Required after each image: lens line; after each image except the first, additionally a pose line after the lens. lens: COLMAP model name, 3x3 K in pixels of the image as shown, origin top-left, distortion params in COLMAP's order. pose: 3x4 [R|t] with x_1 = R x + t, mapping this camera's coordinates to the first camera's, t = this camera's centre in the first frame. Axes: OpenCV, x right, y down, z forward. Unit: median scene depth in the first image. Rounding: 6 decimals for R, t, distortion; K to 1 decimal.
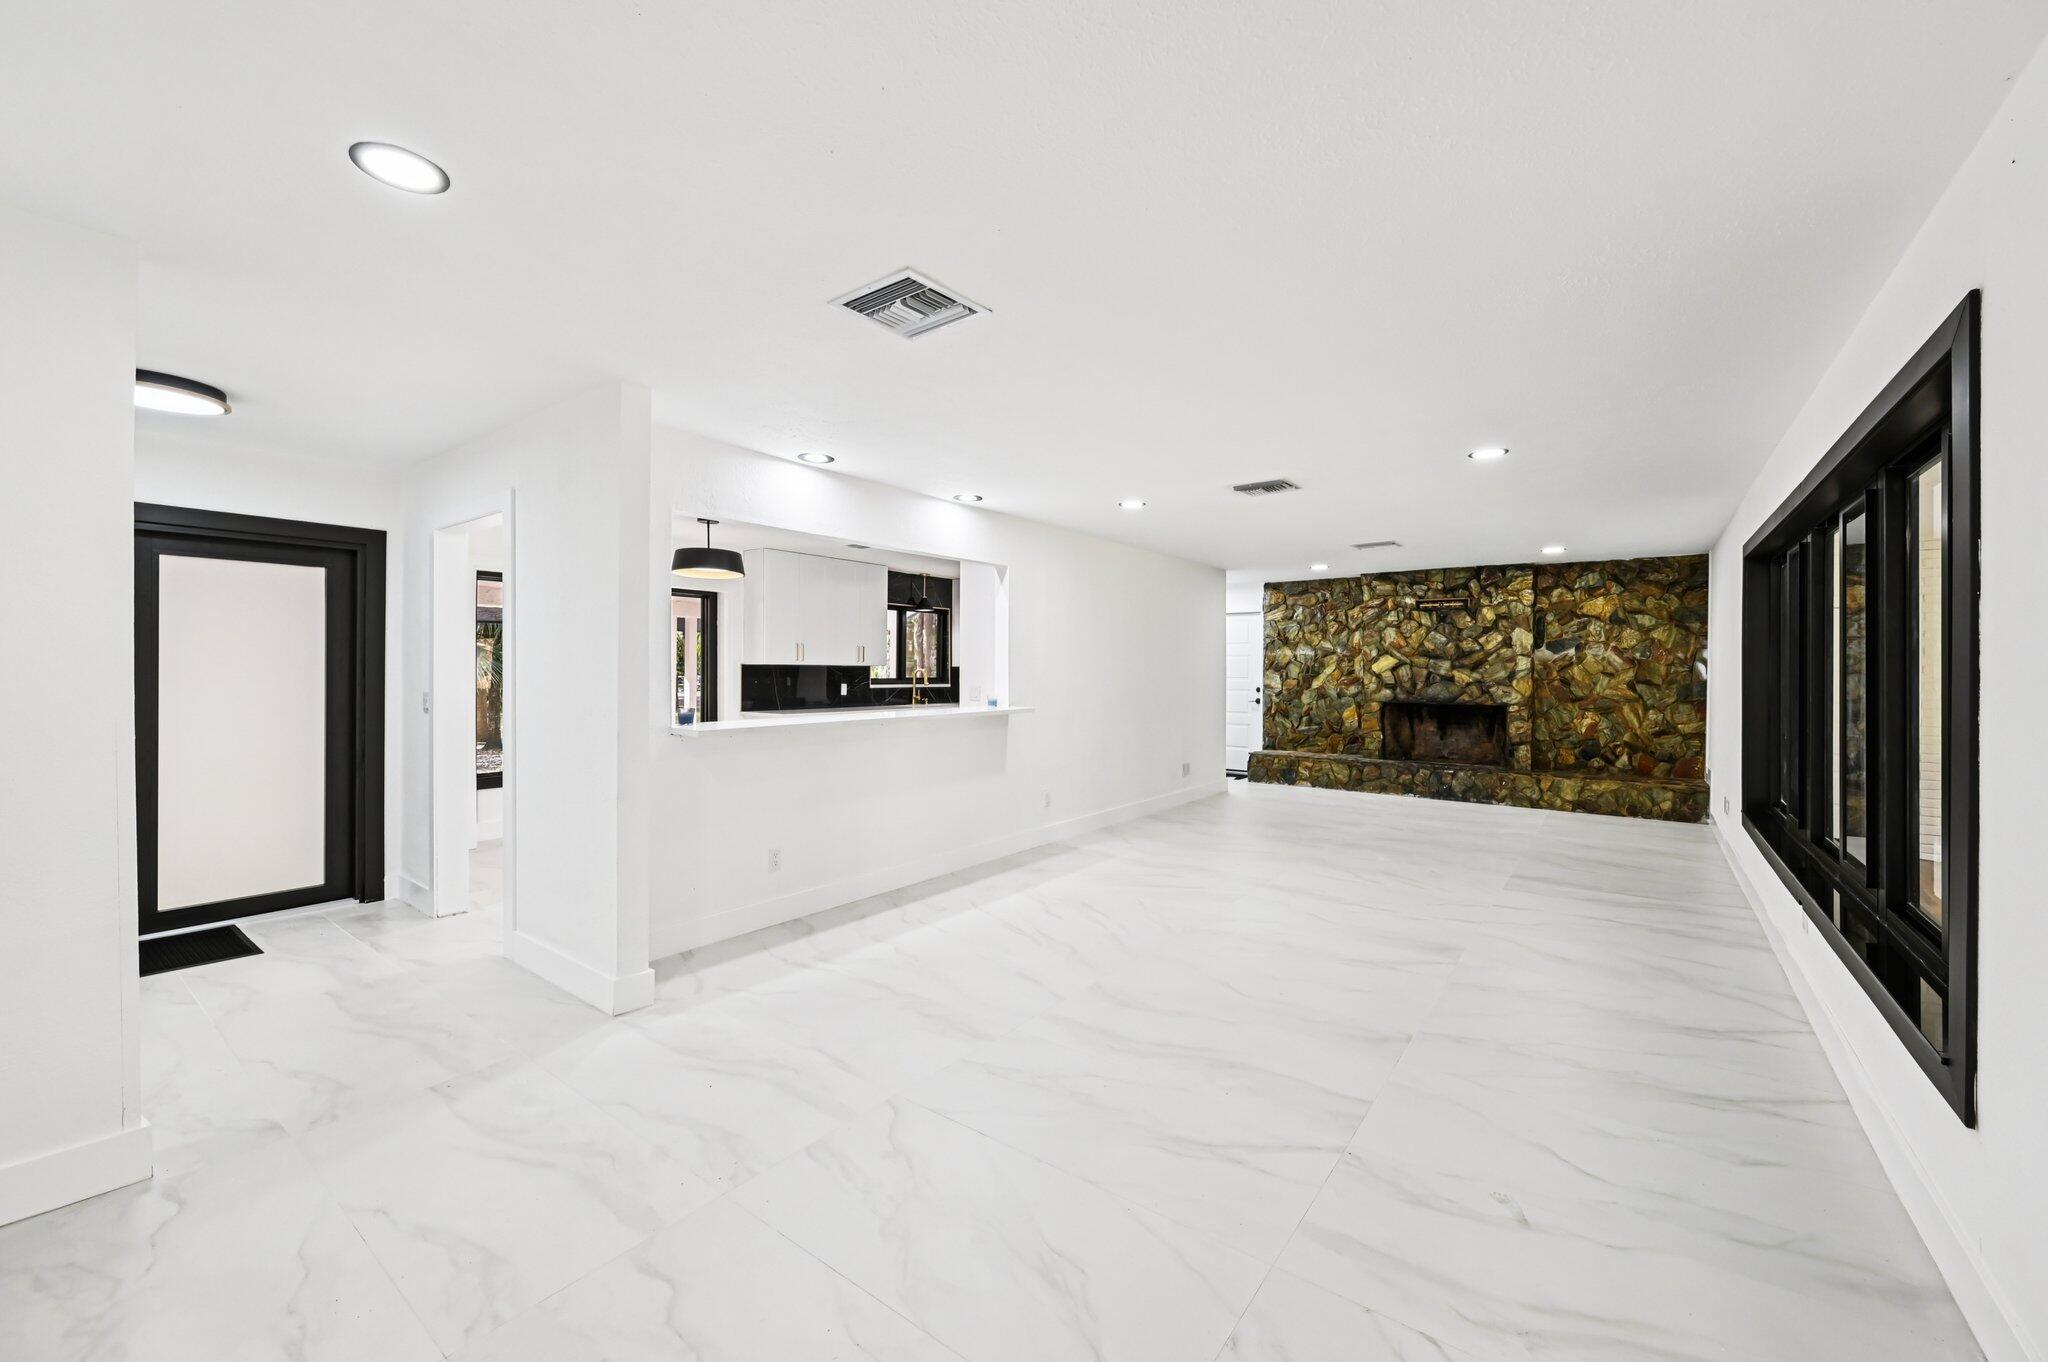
lens RADIAL K [[809.1, 0, 1022.7], [0, 809.1, 672.0], [0, 0, 1]] dist [-0.003690, -0.000043]
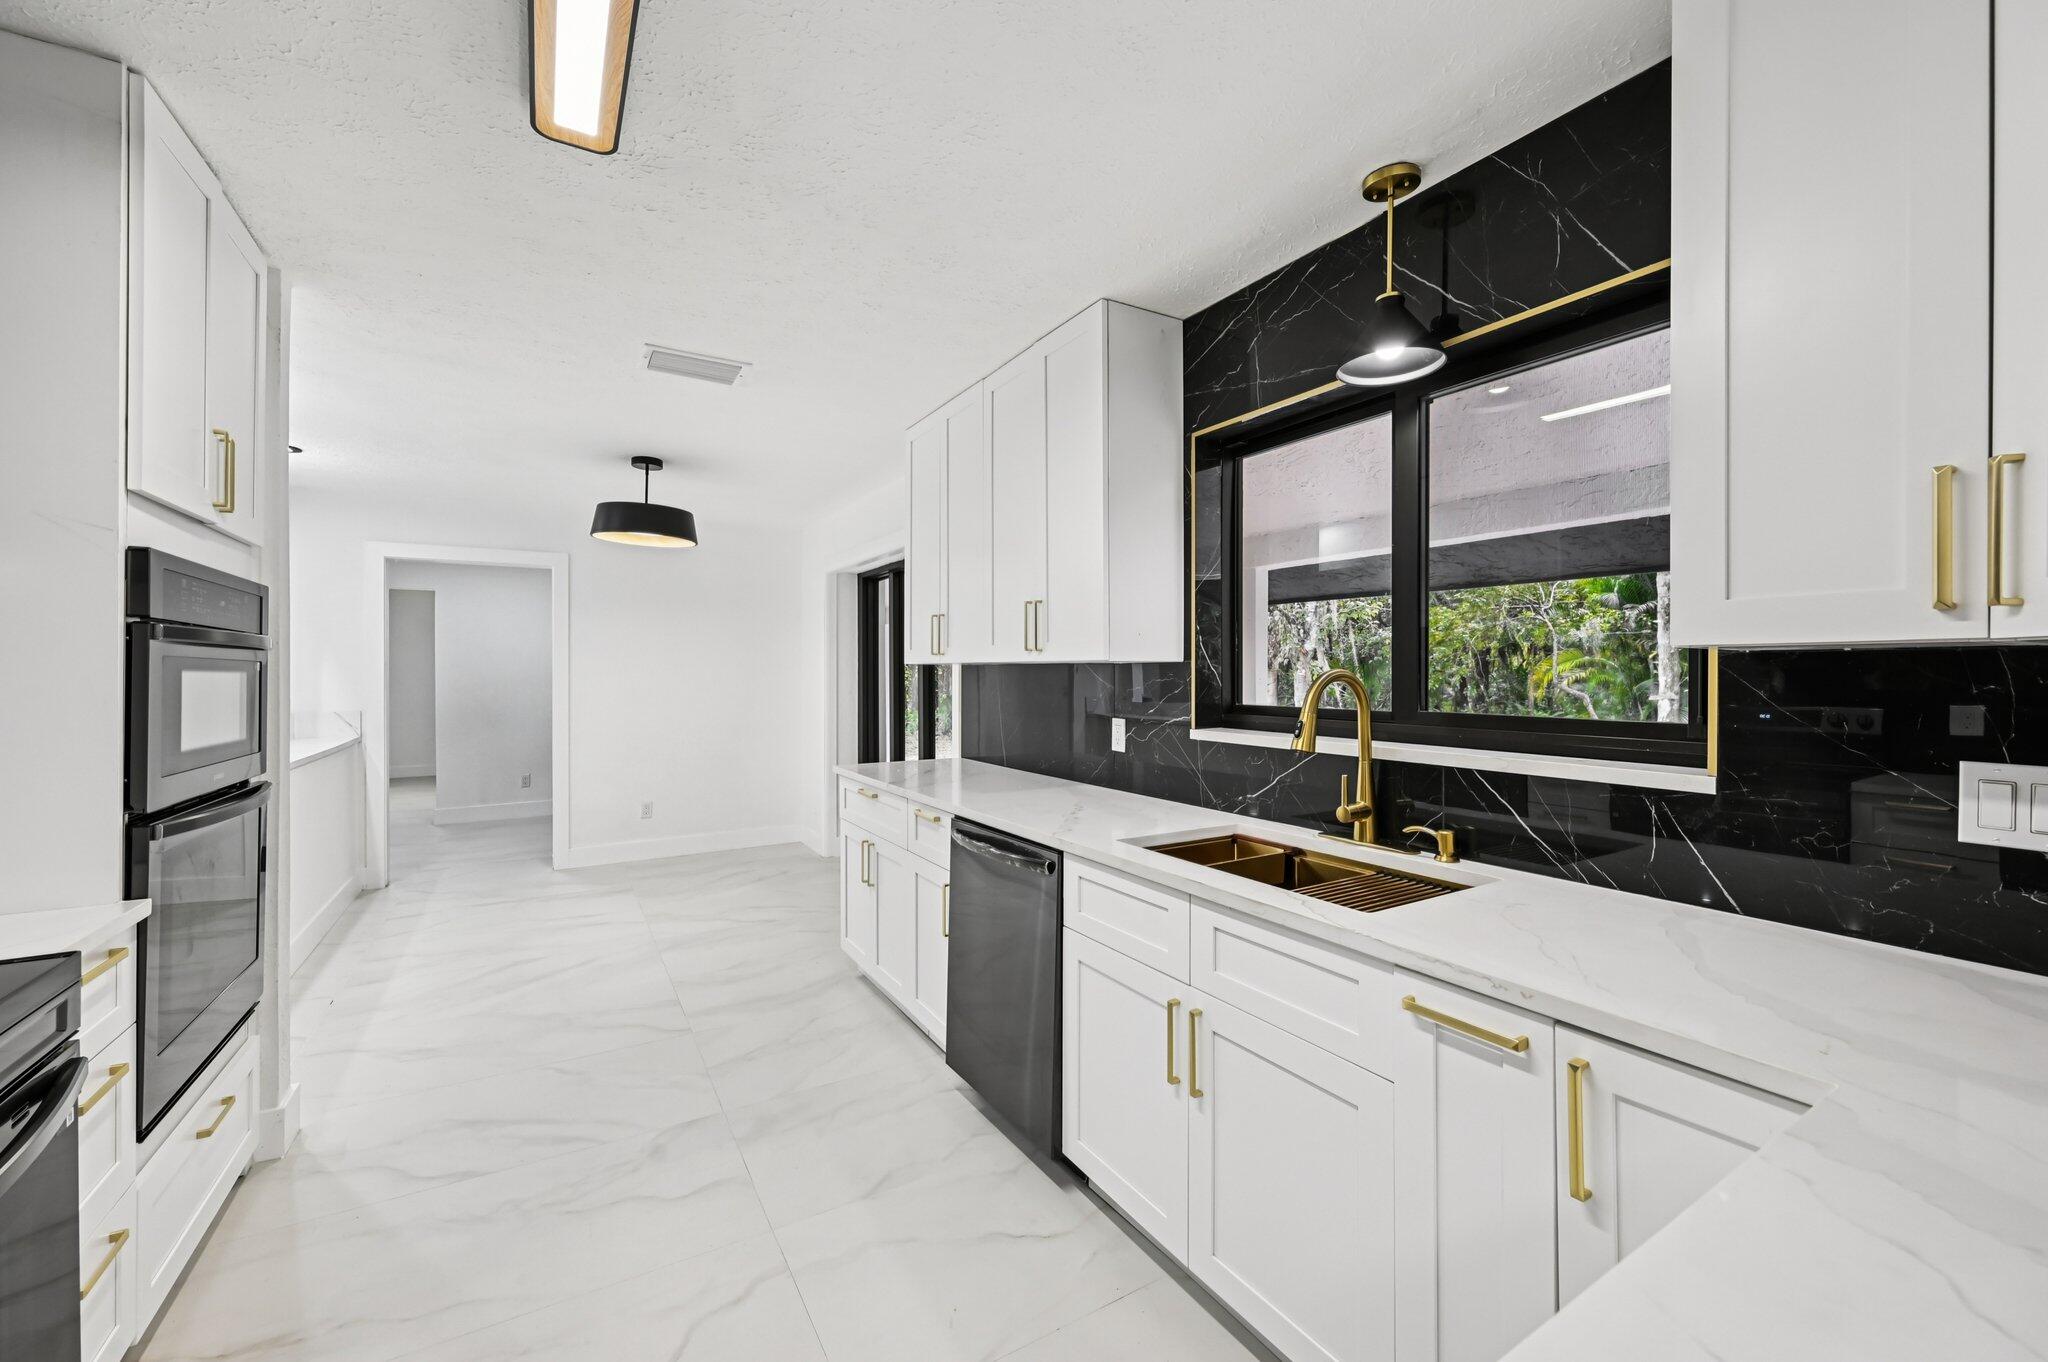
lens RADIAL K [[809.1, 0, 1020.0], [0, 809.1, 674.3], [0, 0, 1]] dist [-0.003690, -0.000043]
pose [[-0.376935, -0.003068, -0.926235, 0.132507], [-0.002673, 0.999994, -0.002224, -0.001408], [0.926236, 0.001638, -0.376941, 1.168433]]
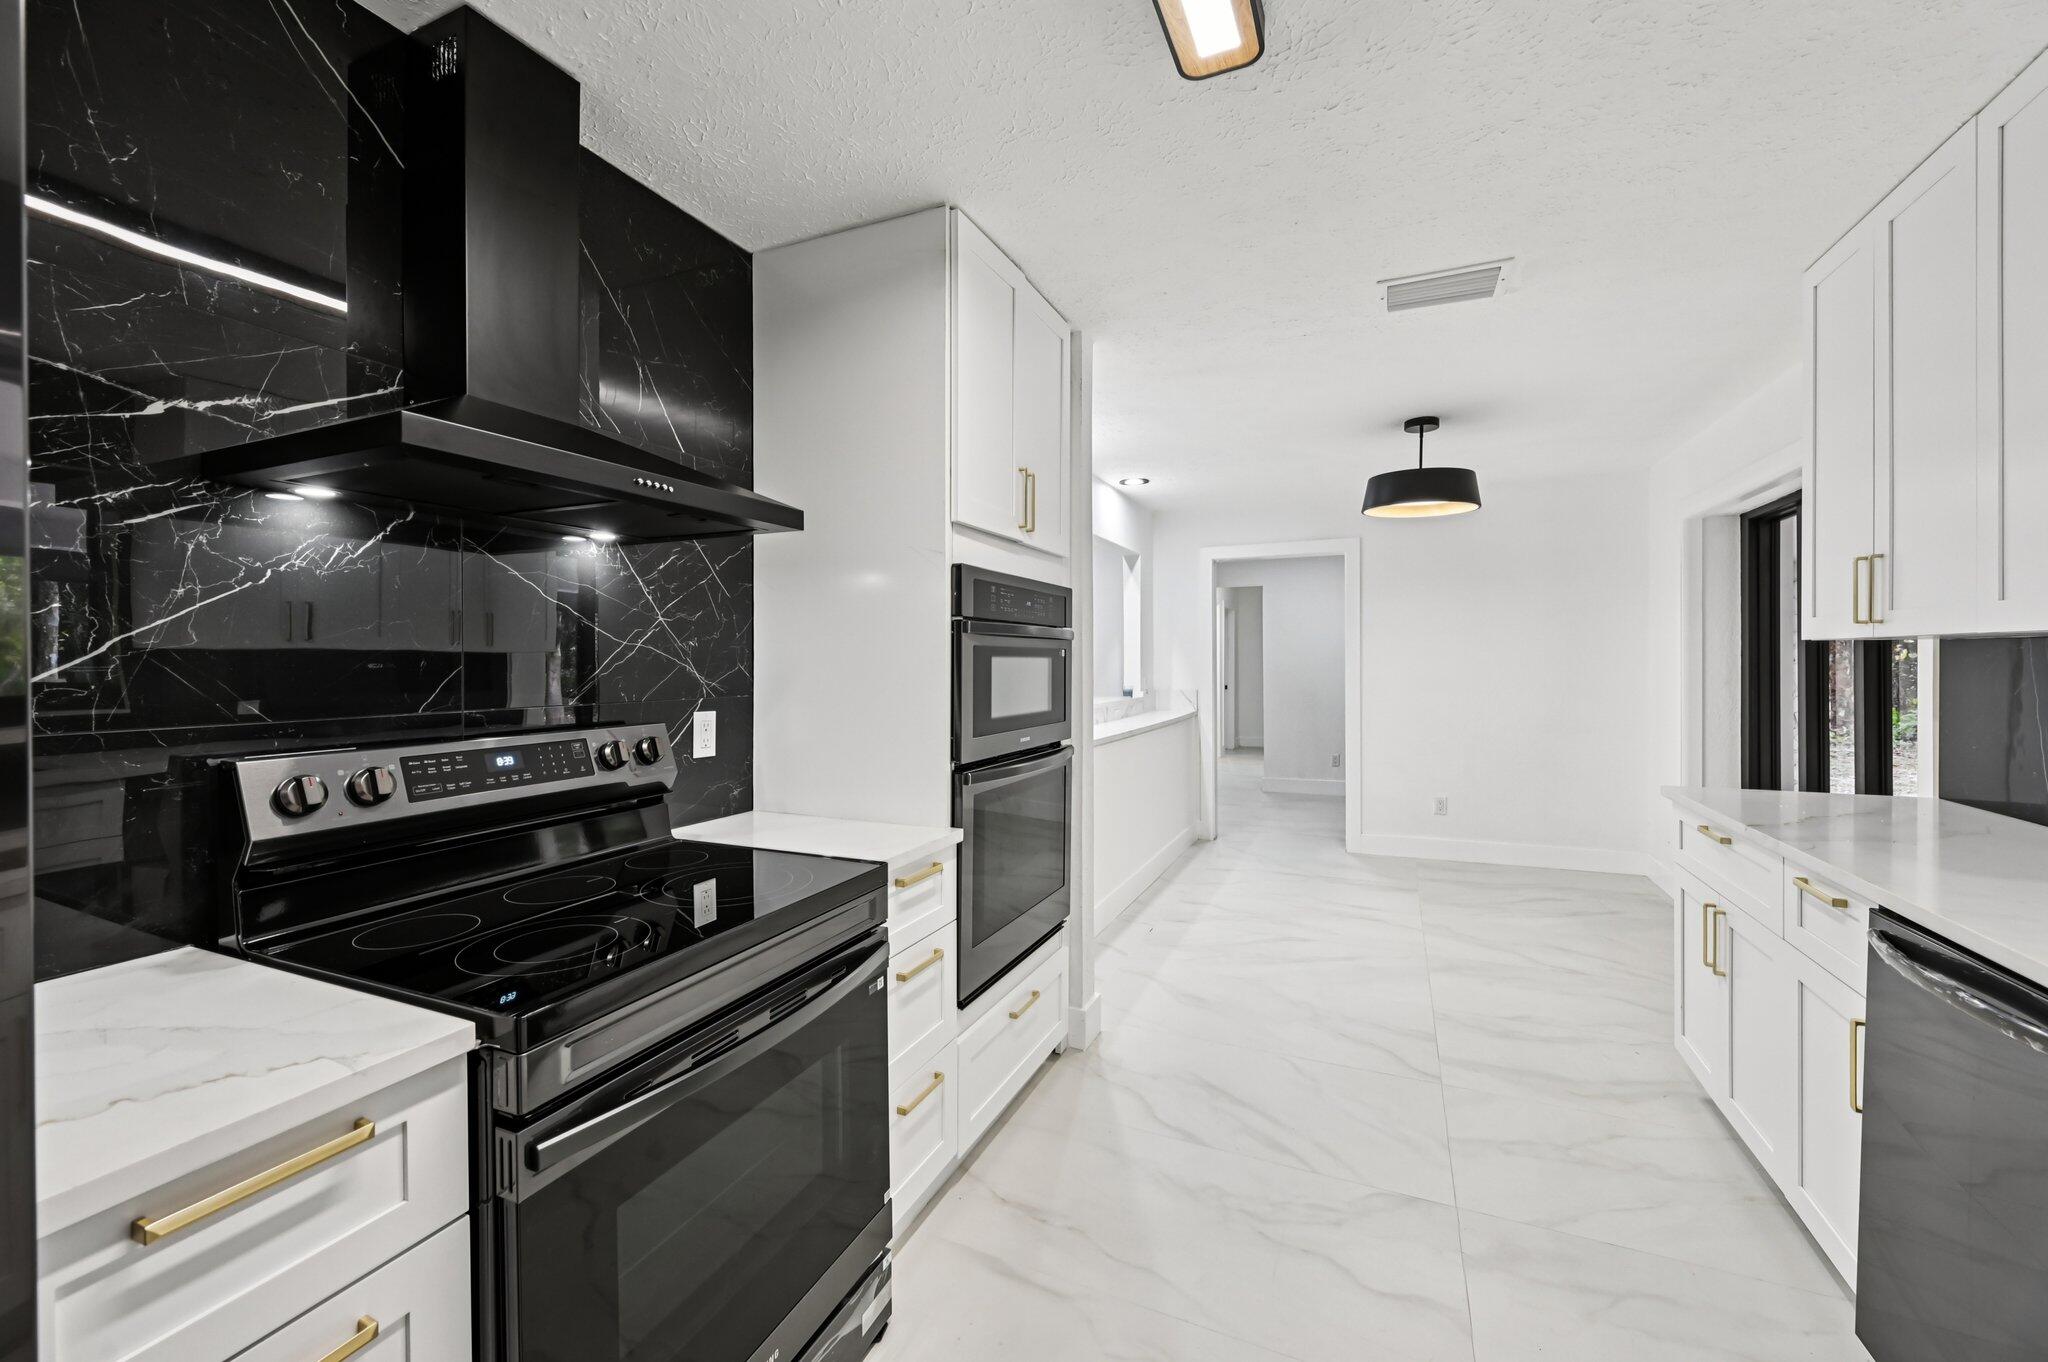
lens RADIAL K [[809.1, 0, 1014.5], [0, 809.1, 662.9], [0, 0, 1]] dist [-0.003690, -0.000043]
pose [[-0.975494, 0.001641, -0.220020, 0.073255], [0.000770, 0.999992, 0.004045, -0.001113], [0.220024, 0.003776, -0.975487, 1.156550]]
